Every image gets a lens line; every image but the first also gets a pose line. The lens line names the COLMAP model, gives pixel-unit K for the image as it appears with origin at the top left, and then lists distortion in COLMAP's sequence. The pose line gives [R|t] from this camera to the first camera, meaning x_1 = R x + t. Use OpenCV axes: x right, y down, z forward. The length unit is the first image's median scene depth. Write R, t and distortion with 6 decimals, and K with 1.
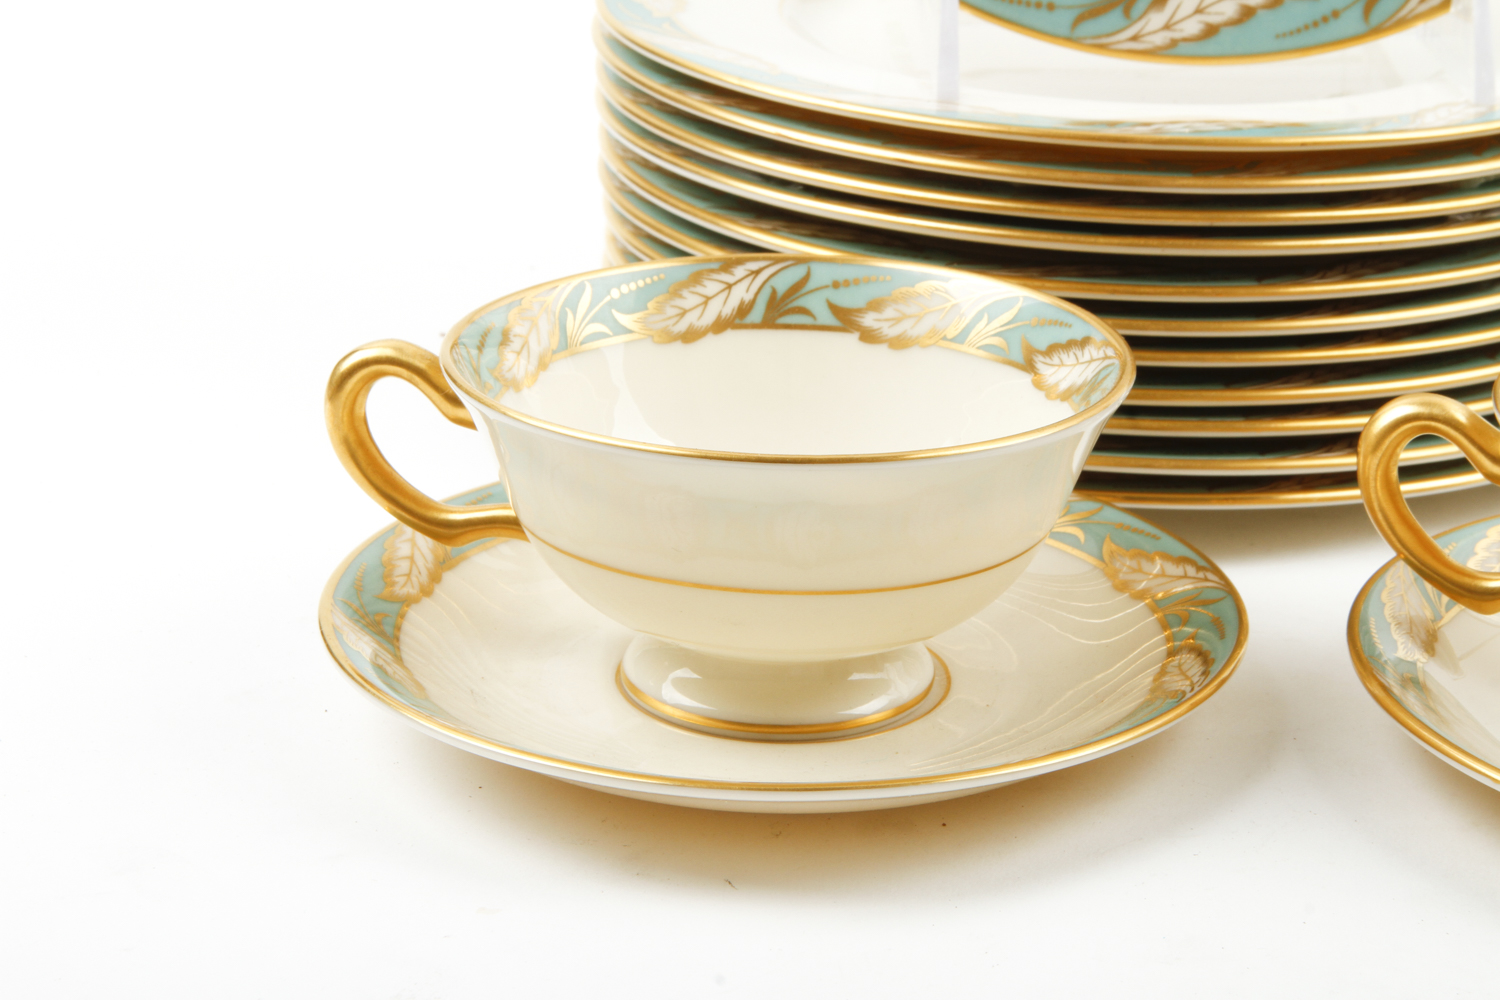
lens RADIAL K [[3480.6, 0, 750.0], [0, 3480.6, 500.0], [0, 0, 1]] dist [-0.053706, 0.253686]
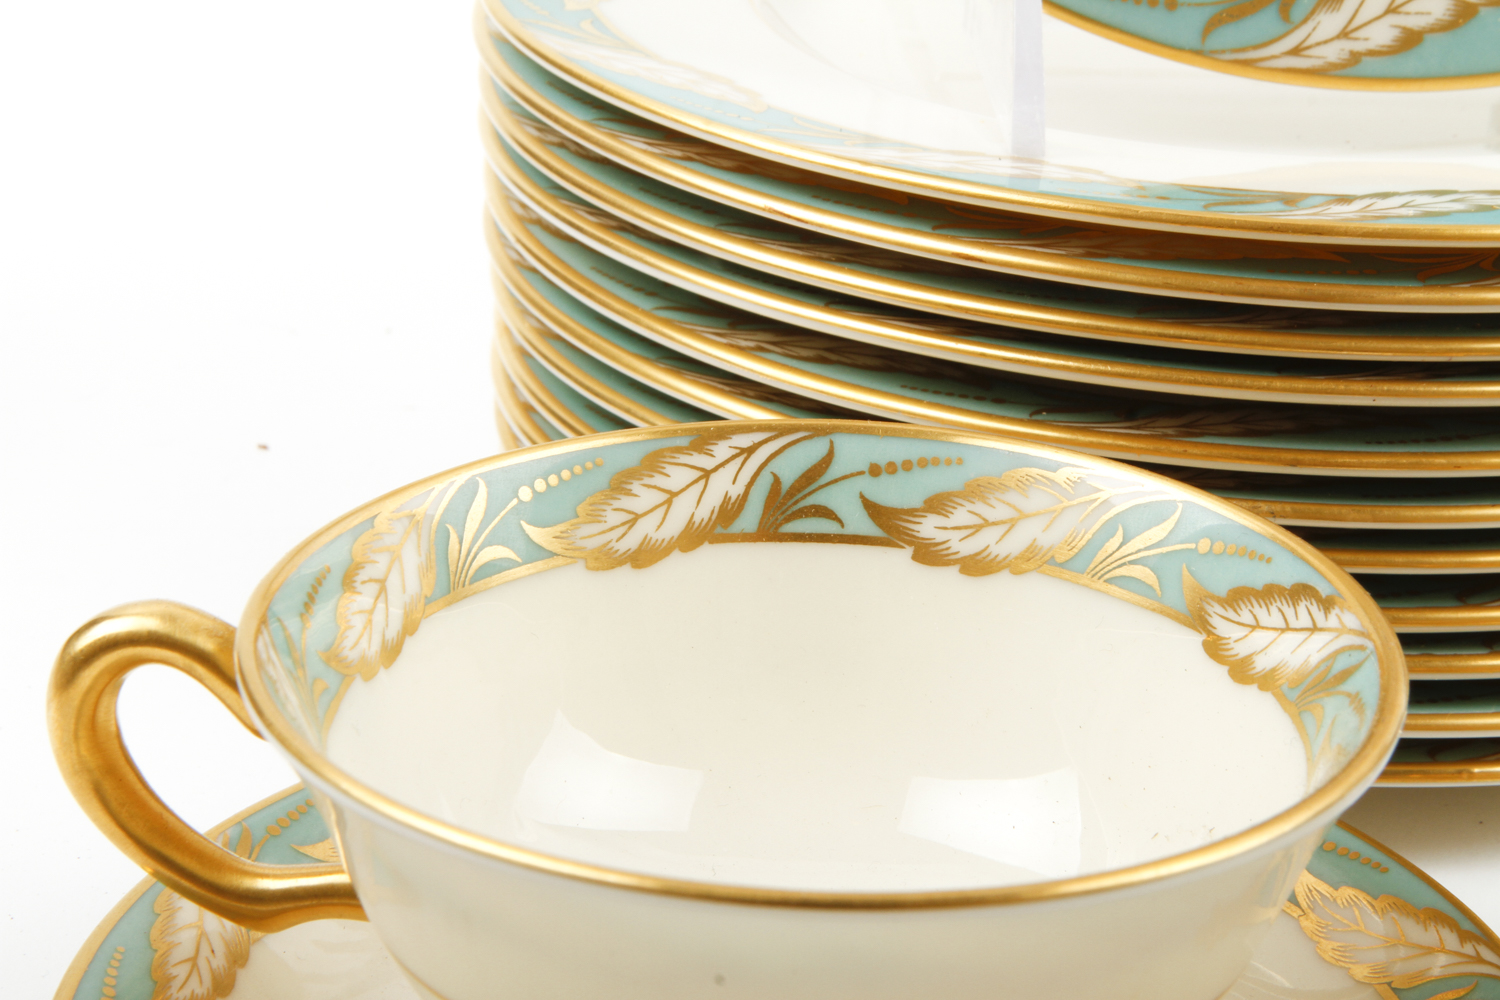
lens RADIAL K [[3572.7, 0, 750.0], [0, 3572.7, 500.0], [0, 0, 1]] dist [0.003182, 0.116733]
pose [[0.999270, -0.005481, 0.037817, -0.022490], [0.004249, 0.999459, 0.032605, -0.078042], [-0.037975, -0.032421, 0.998753, 0.355980]]
